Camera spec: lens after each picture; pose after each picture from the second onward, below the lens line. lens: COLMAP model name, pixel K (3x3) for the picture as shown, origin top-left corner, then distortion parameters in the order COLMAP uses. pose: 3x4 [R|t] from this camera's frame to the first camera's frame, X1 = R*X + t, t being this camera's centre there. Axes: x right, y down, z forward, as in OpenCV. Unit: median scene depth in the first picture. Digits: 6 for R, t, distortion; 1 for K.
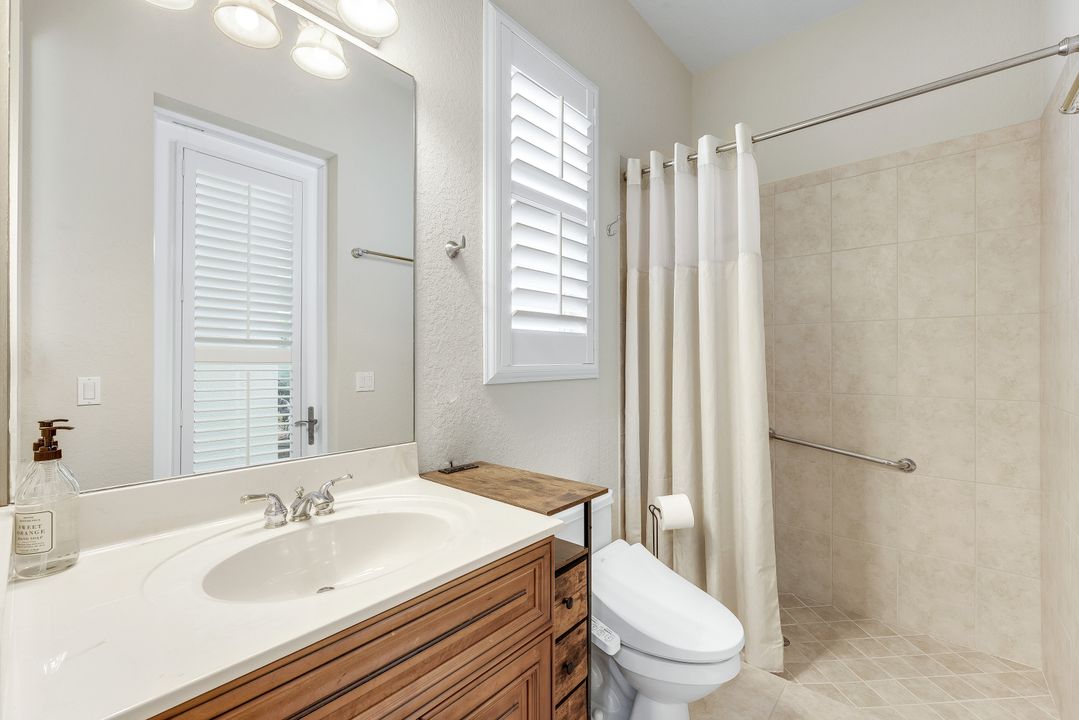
lens RADIAL K [[441.6, 0, 539.5], [0, 441.6, 359.0], [0, 0, 1]] dist [-0.000150, -0.000002]
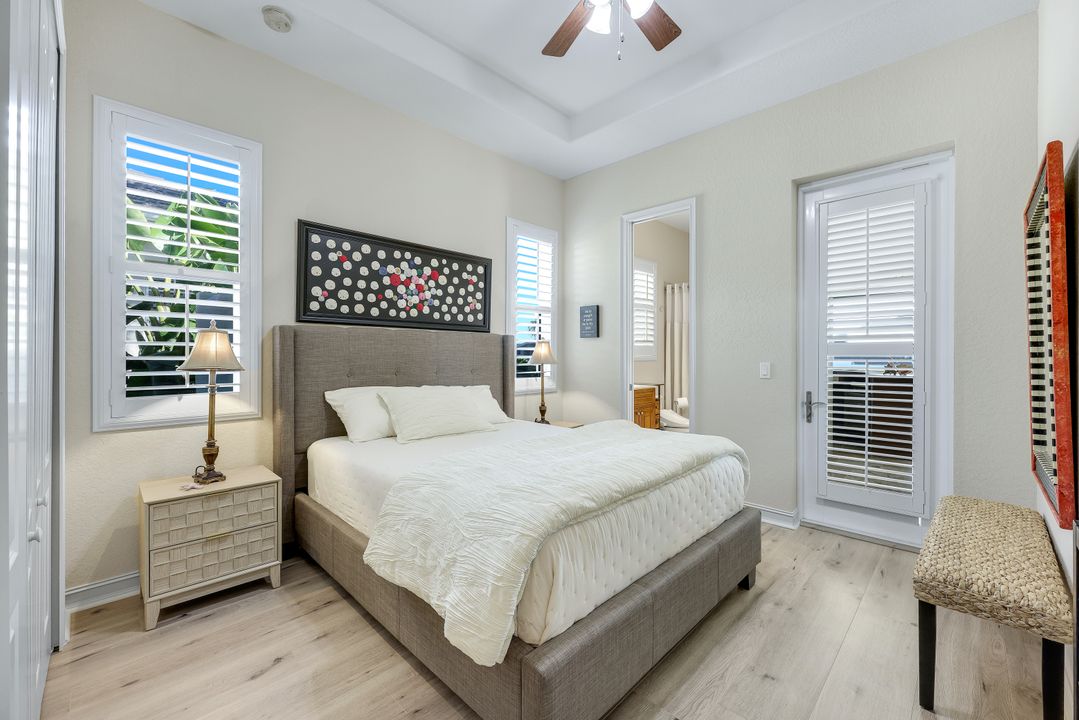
lens RADIAL K [[441.6, 0, 540.0], [0, 441.6, 357.9], [0, 0, 1]] dist [-0.000150, -0.000002]
pose [[0.998260, -0.000445, -0.058961, -0.487739], [0.000775, 0.999984, 0.005571, 0.006706], [0.058958, -0.005607, 0.998245, -2.057632]]
